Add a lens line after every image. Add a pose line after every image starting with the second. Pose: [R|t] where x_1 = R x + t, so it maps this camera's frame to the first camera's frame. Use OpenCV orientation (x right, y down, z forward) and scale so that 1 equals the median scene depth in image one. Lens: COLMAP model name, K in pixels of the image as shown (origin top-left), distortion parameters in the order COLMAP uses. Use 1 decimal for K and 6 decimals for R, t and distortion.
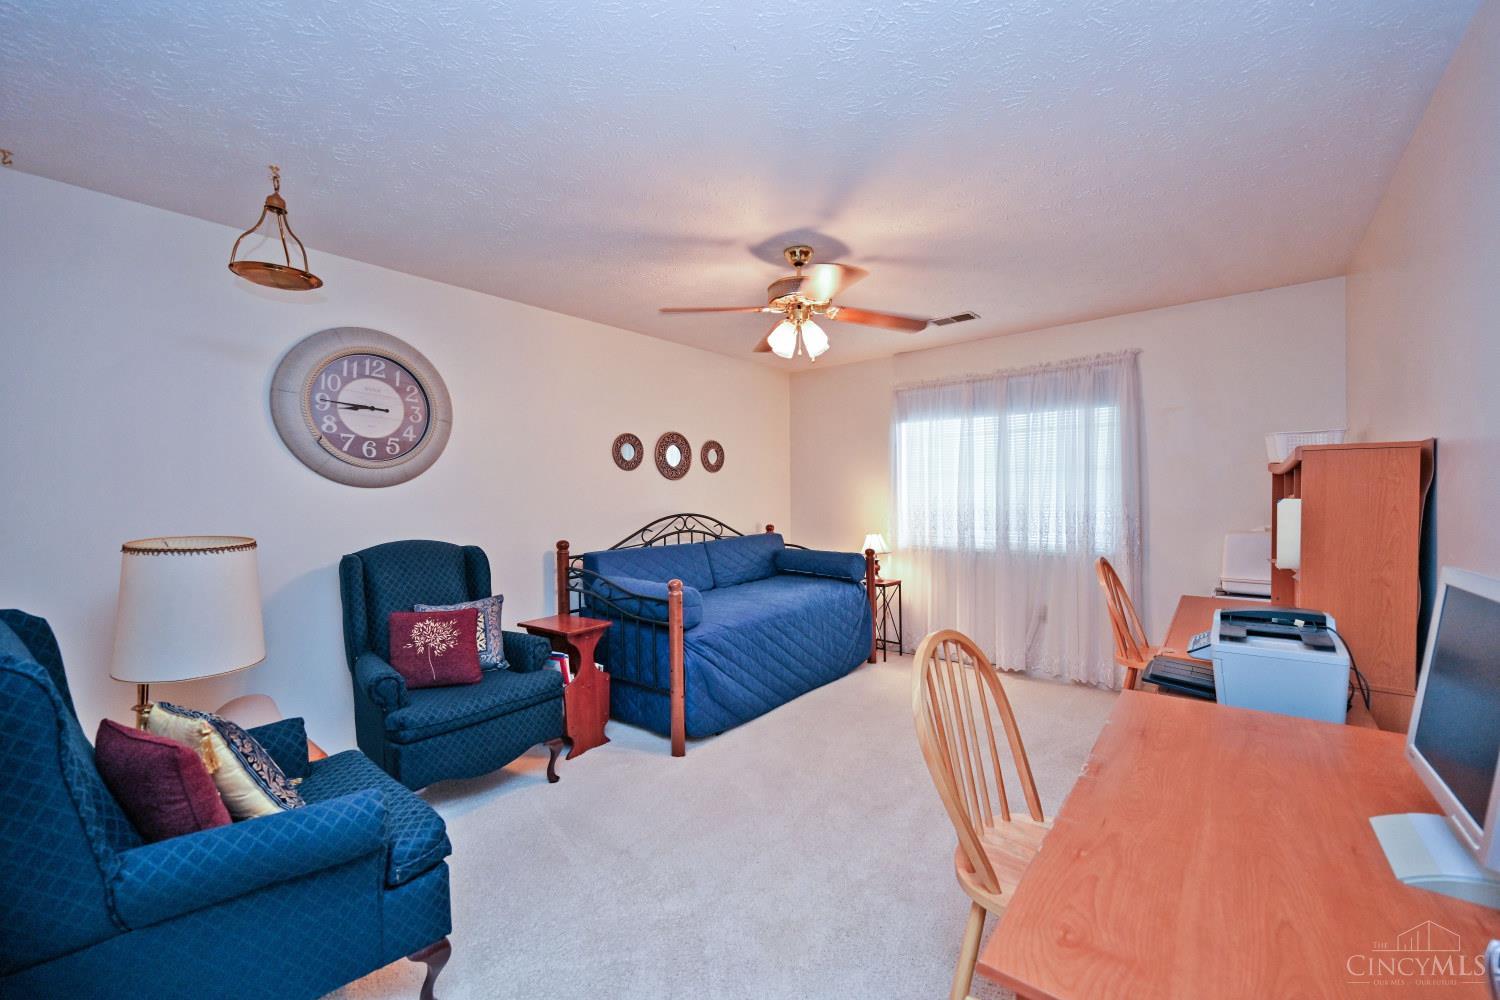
lens RADIAL K [[592.8, 0, 751.2], [0, 592.8, 497.7], [0, 0, 1]] dist [0.000725, 0.000296]
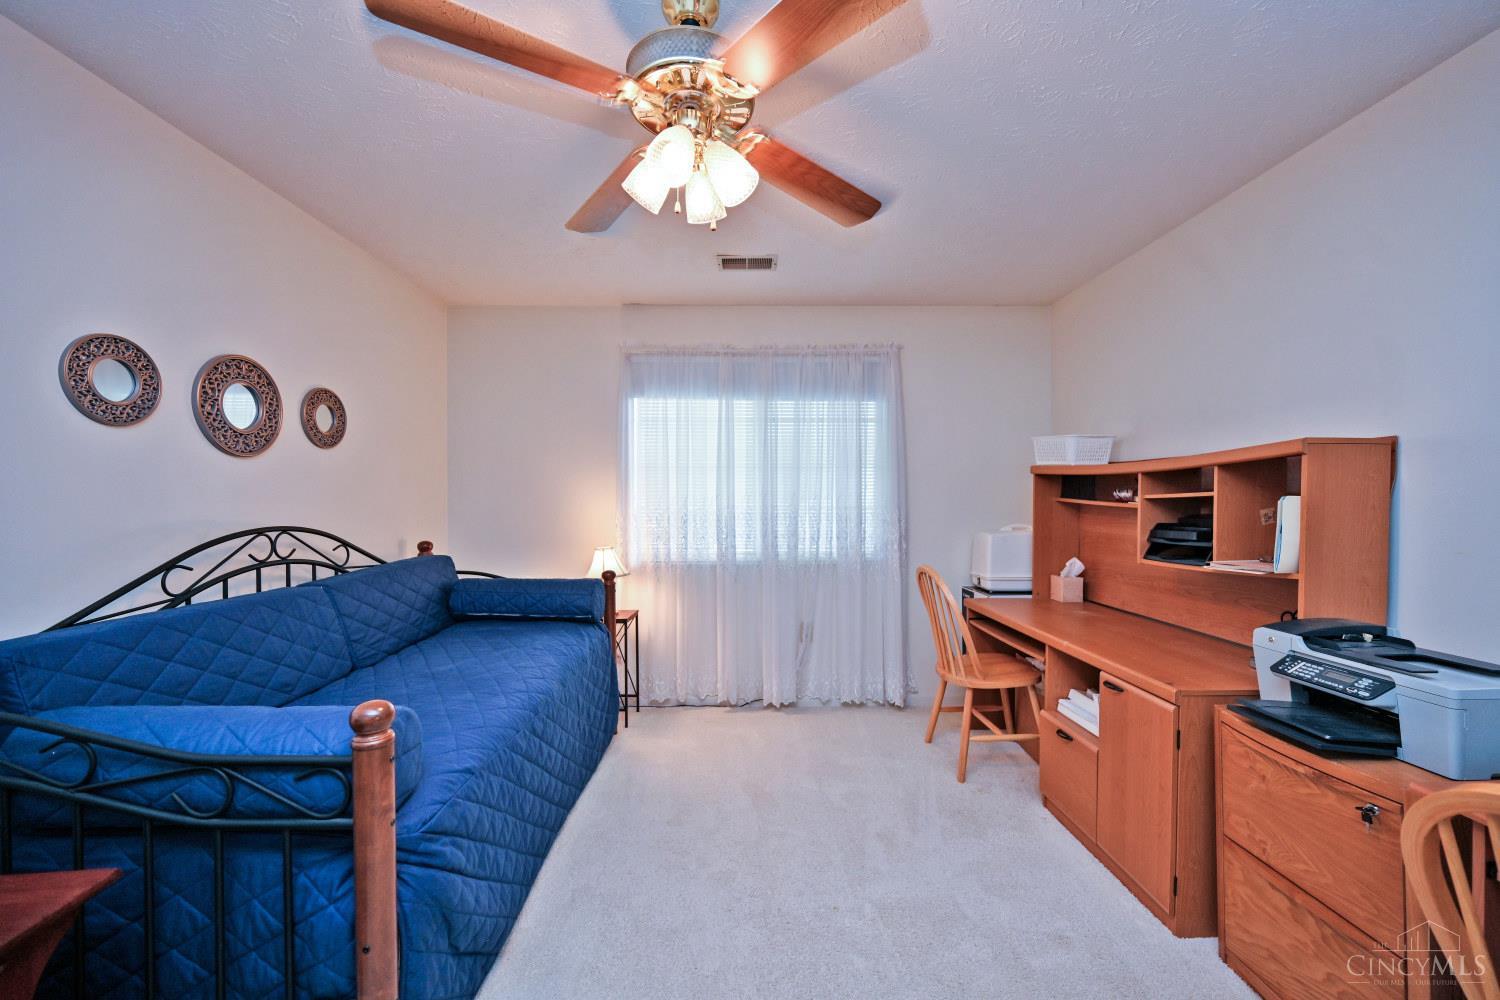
lens RADIAL K [[592.8, 0, 759.5], [0, 592.8, 497.9], [0, 0, 1]] dist [0.000725, 0.000296]
pose [[0.755690, 0.007073, 0.654892, -0.131525], [-0.001835, 0.999961, -0.008682, 0.006669], [-0.654927, 0.005360, 0.755673, 0.377134]]
